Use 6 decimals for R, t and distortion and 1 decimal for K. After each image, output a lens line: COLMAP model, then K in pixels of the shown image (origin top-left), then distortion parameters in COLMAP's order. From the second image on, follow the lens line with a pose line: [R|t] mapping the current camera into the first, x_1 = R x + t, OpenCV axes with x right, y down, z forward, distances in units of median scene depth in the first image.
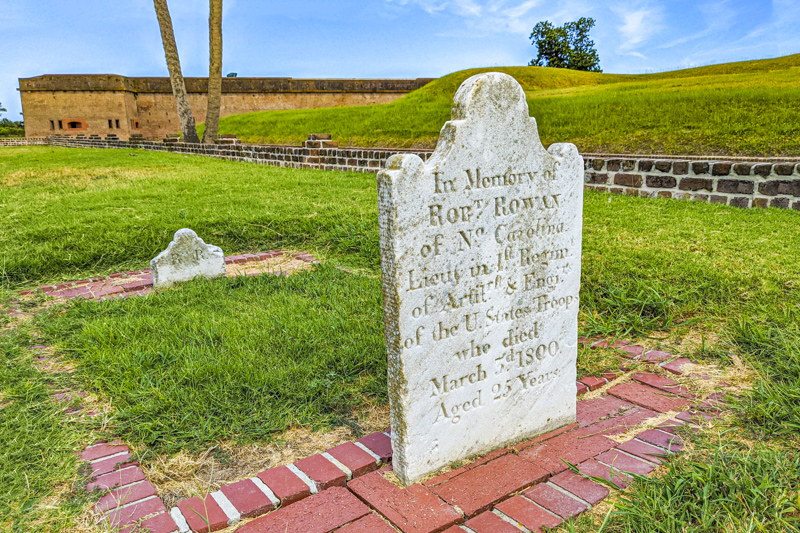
lens RADIAL K [[606.6, 0, 387.1], [0, 606.6, 265.5], [0, 0, 1]] dist [0.077640, -0.099570]
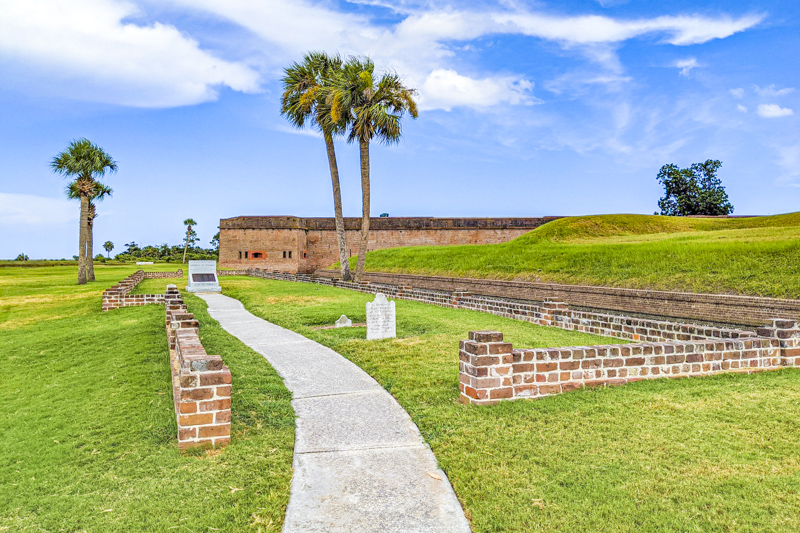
lens RADIAL K [[606.6, 0, 387.1], [0, 606.6, 265.5], [0, 0, 1]] dist [0.077640, -0.099570]
pose [[0.971664, 0.009921, -0.236160, 0.031925], [-0.057271, 0.979229, -0.194499, 0.013519], [0.229325, 0.202513, 0.952050, -0.100536]]
